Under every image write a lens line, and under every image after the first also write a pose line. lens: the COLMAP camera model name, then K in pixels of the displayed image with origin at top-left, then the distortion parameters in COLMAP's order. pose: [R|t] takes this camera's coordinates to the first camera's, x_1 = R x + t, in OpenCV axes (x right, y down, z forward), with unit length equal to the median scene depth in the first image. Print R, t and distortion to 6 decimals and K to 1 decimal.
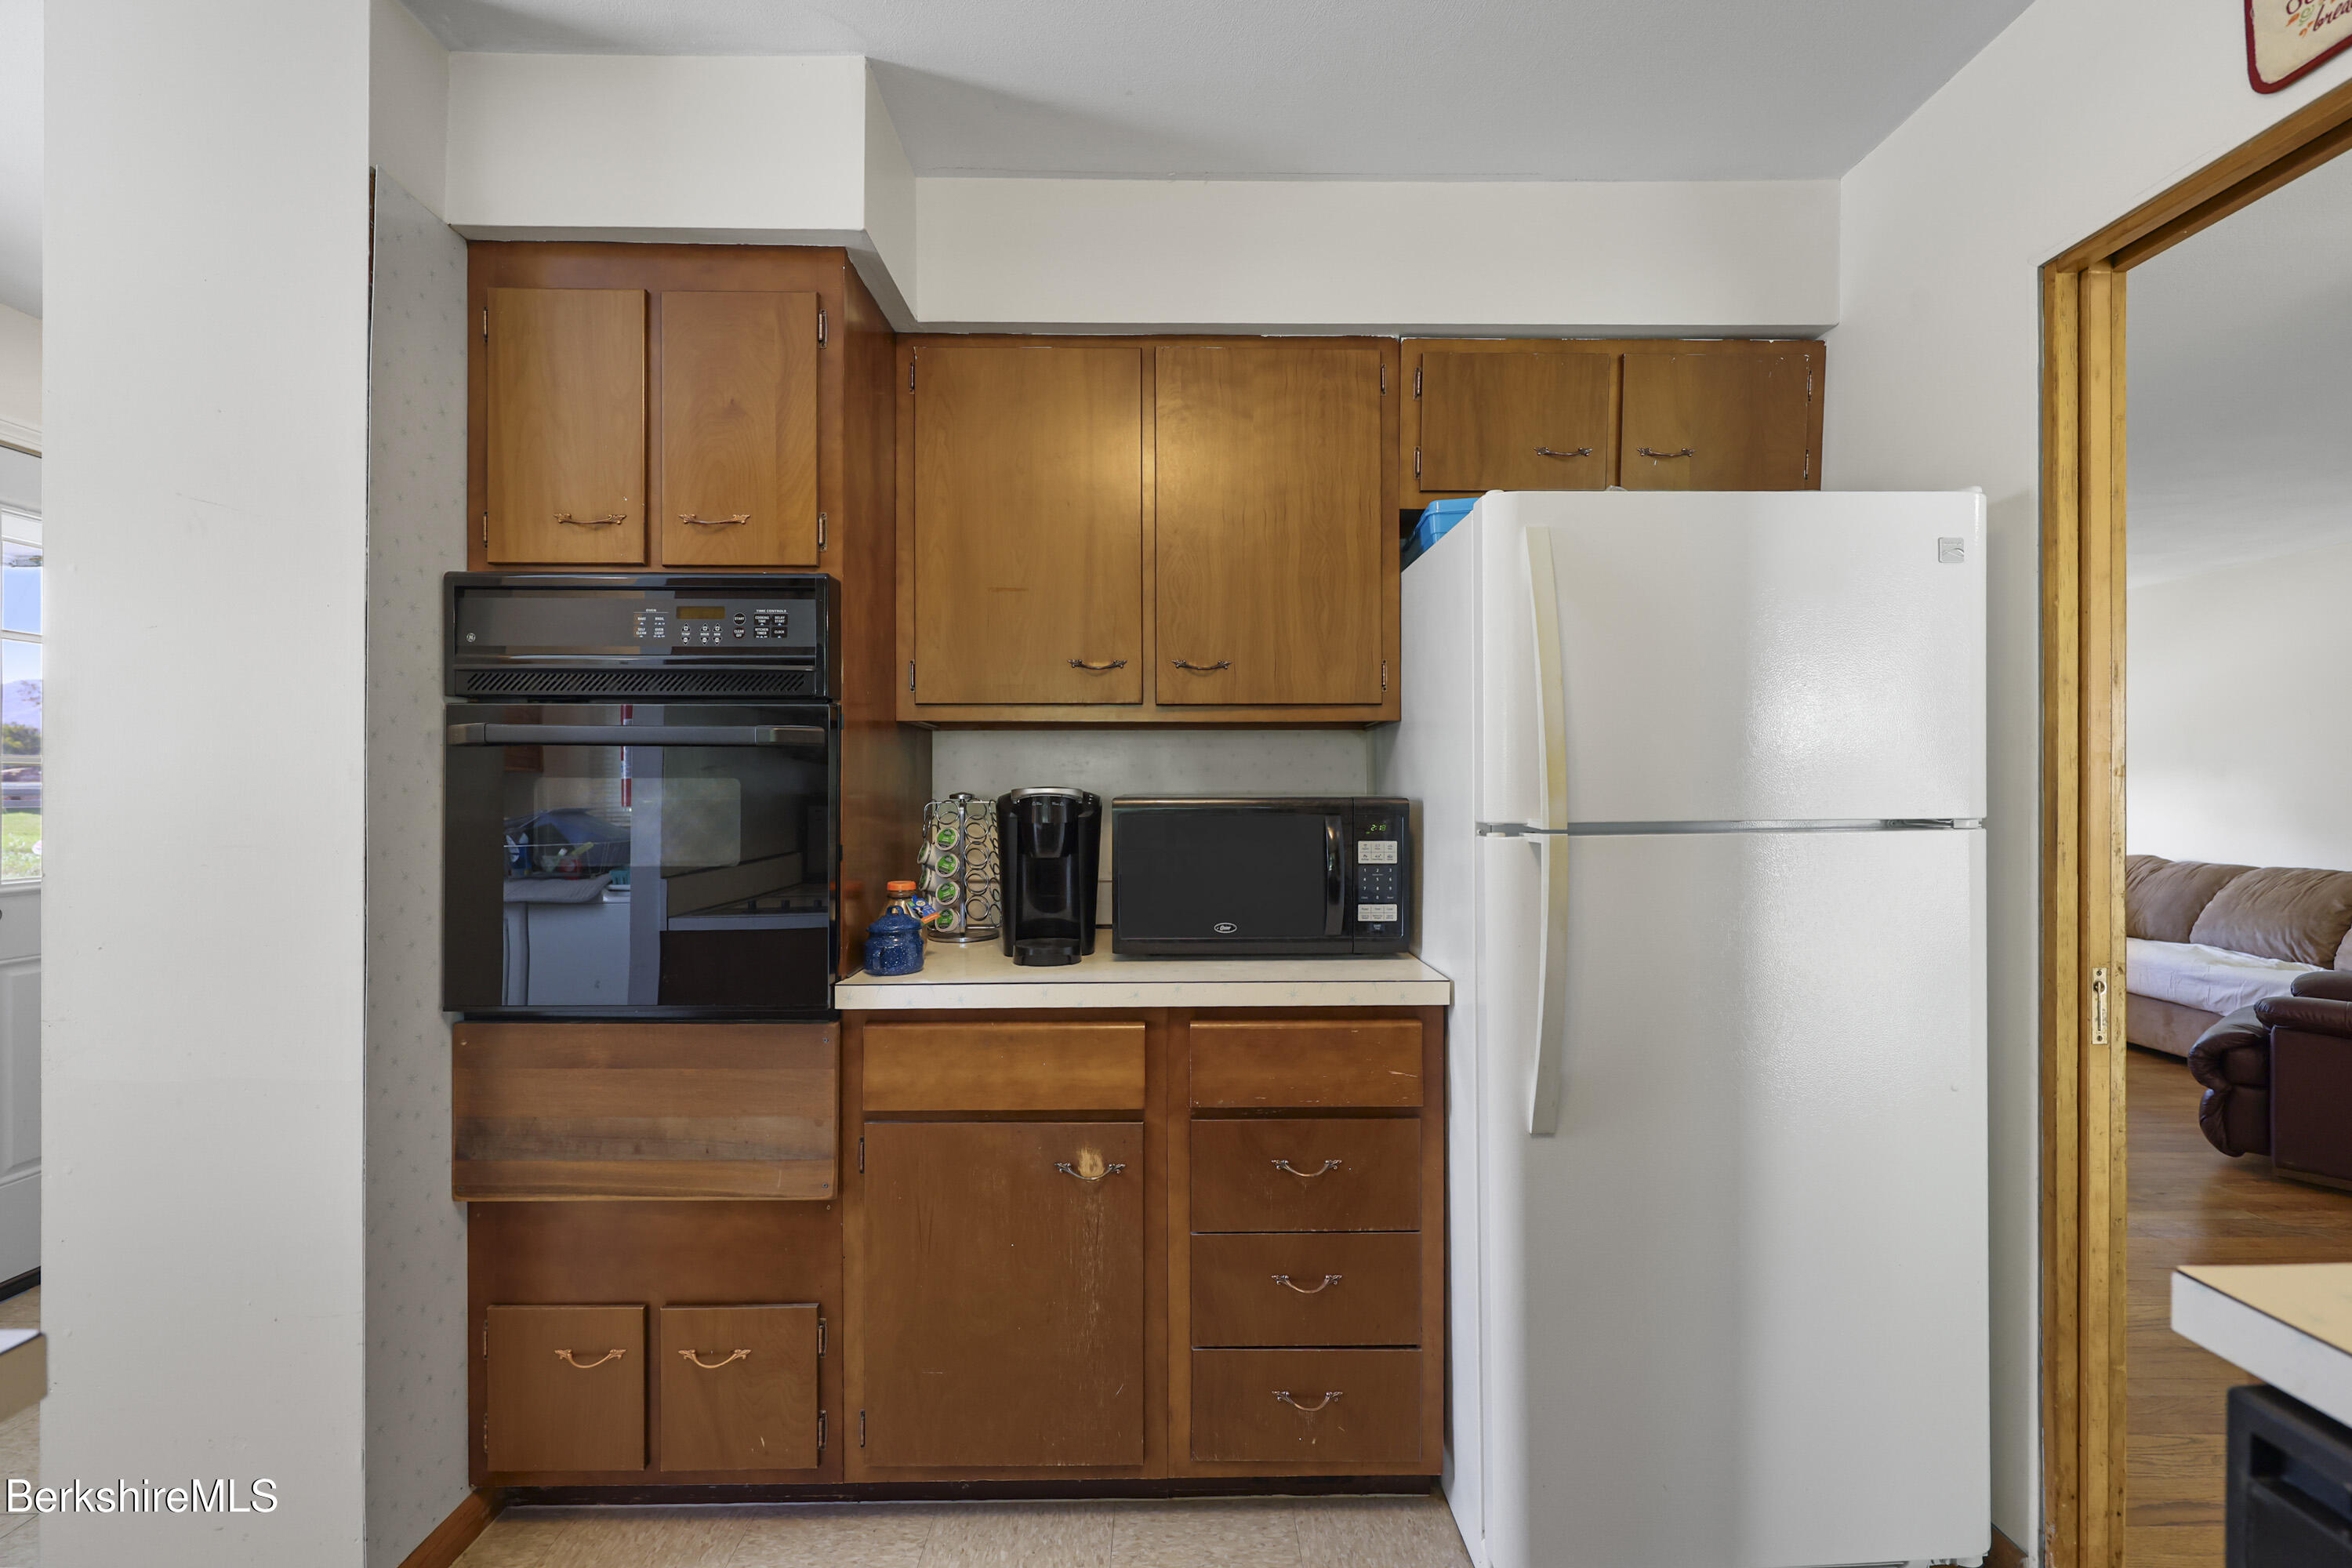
lens RADIAL K [[951.7, 0, 1176.0], [0, 951.7, 784.0], [0, 0, 1]] dist [0.001146, 0.000187]
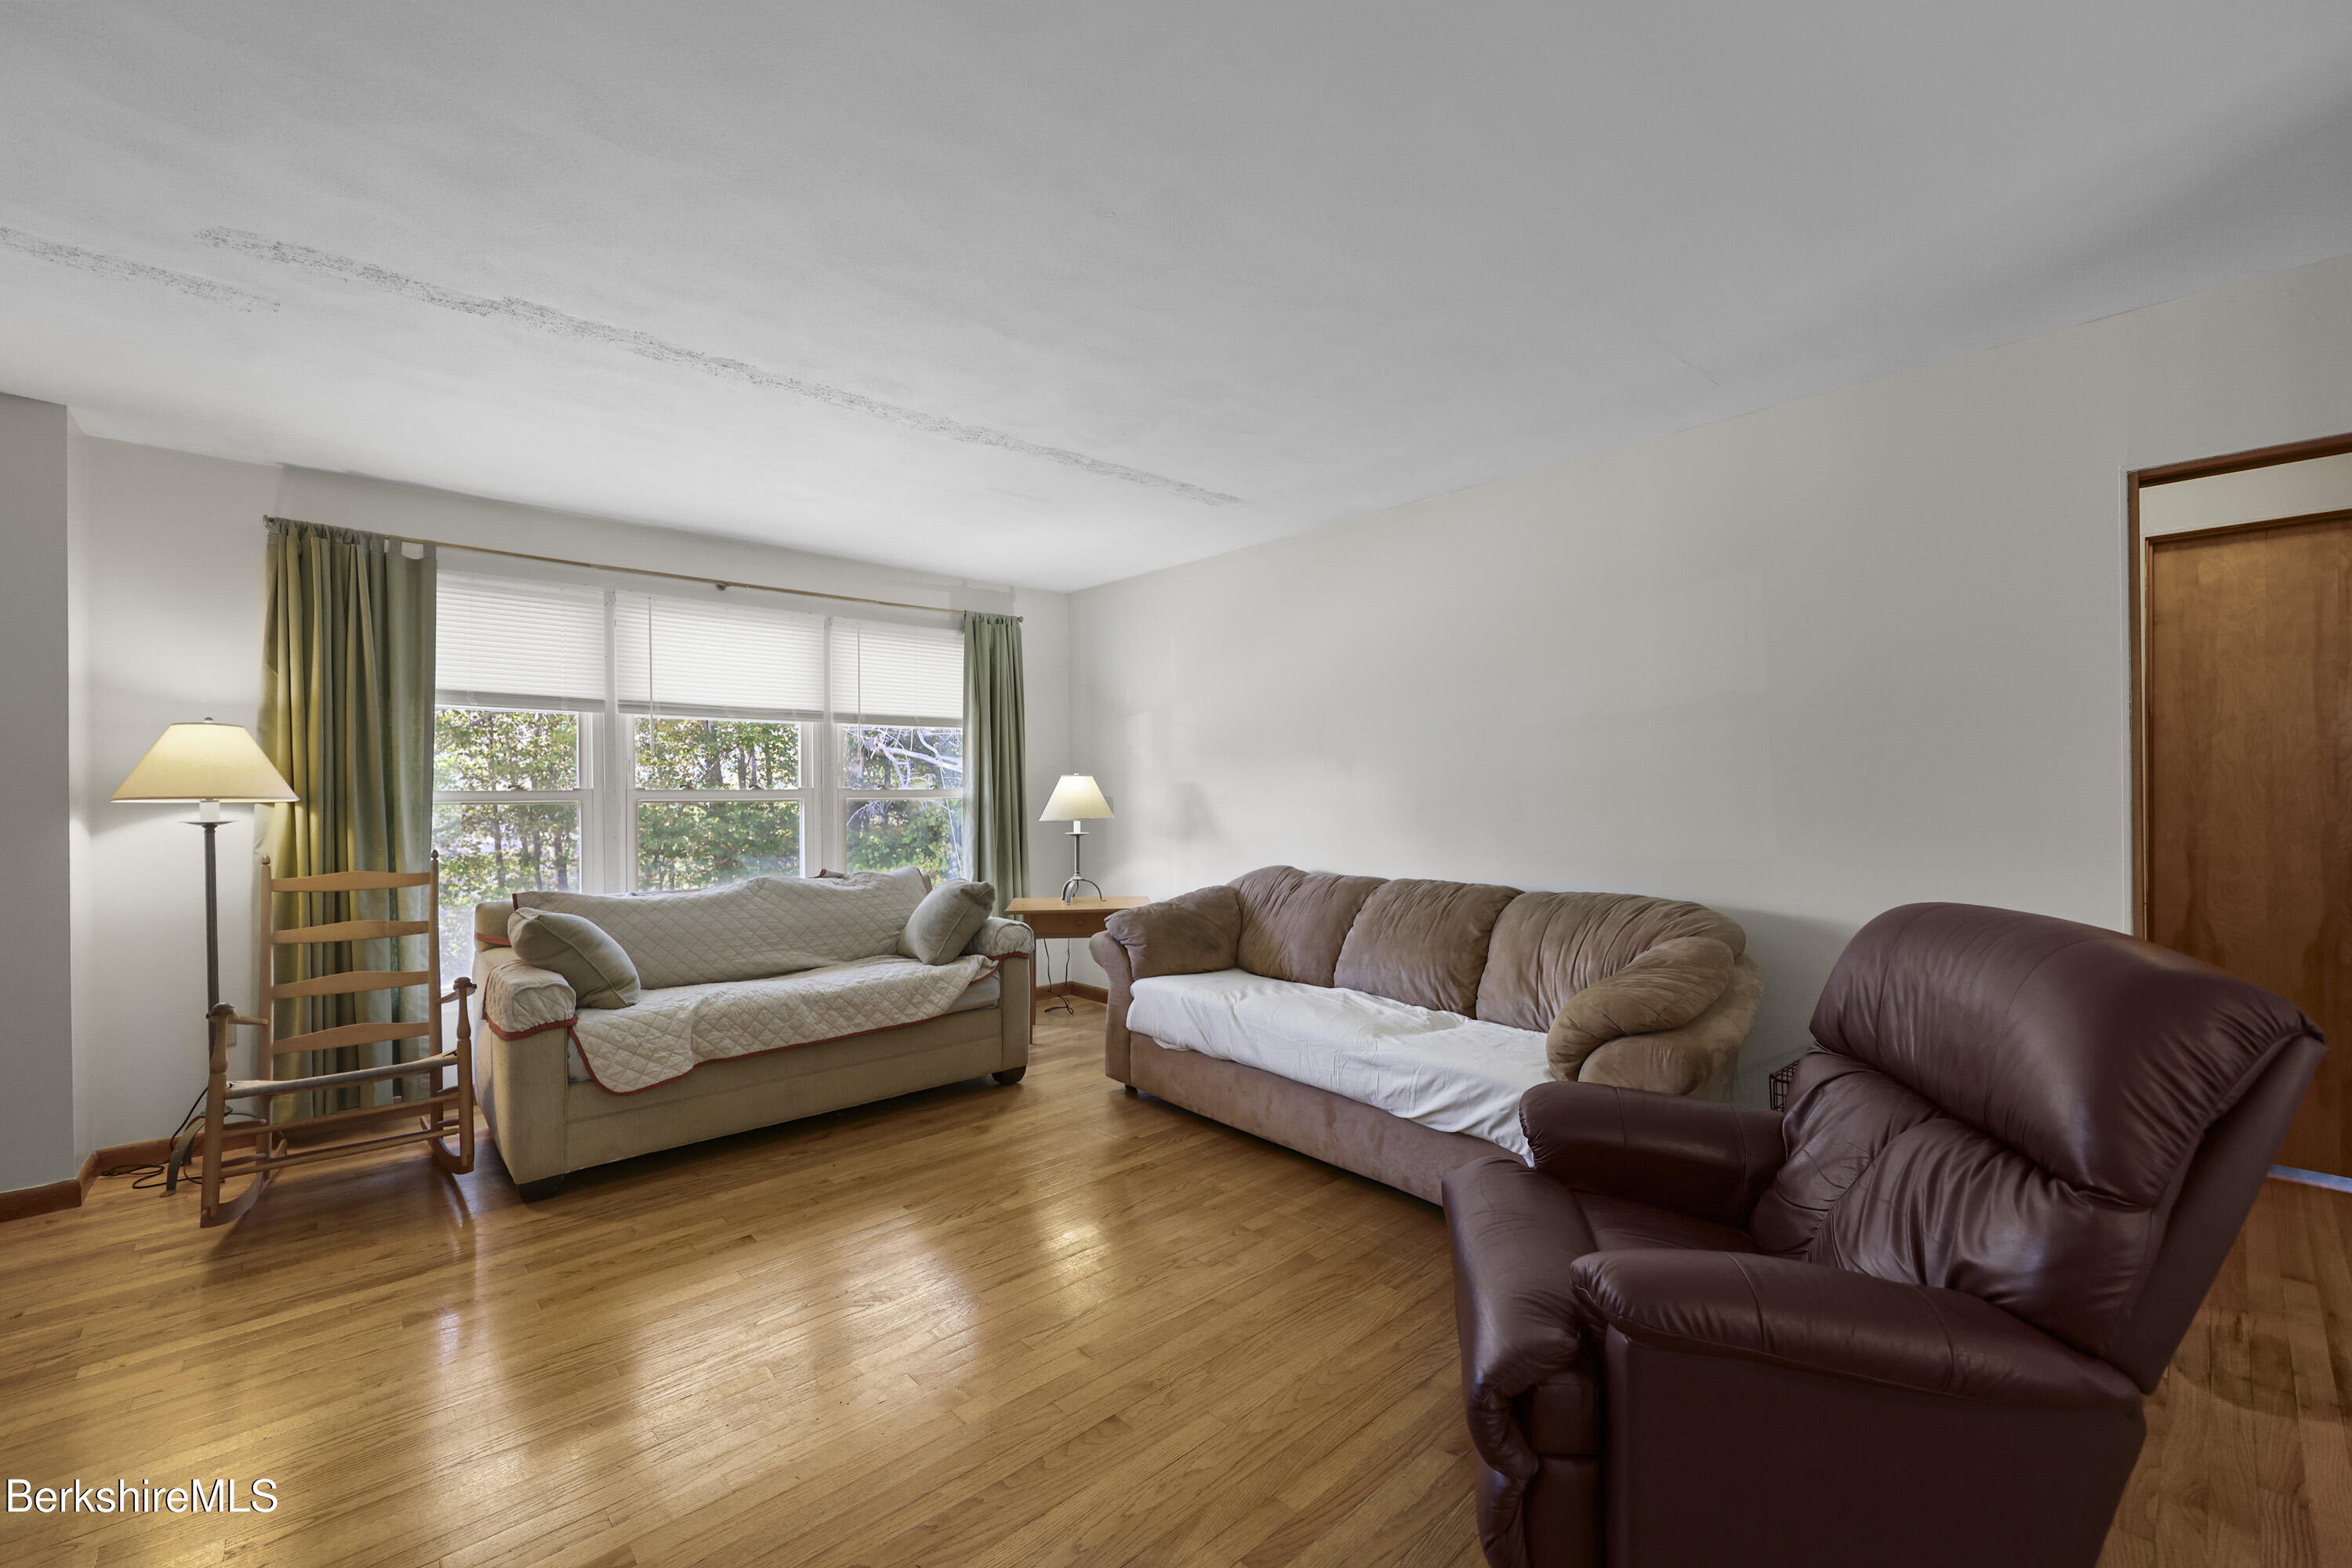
lens RADIAL K [[930.0, 0, 1182.6], [0, 930.0, 794.2], [0, 0, 1]] dist [0.000773, 0.000117]
pose [[0.736367, -0.009217, 0.676520, 0.507285], [0.006334, 0.999957, 0.006729, 0.009232], [-0.676553, -0.000670, 0.736394, 0.573679]]
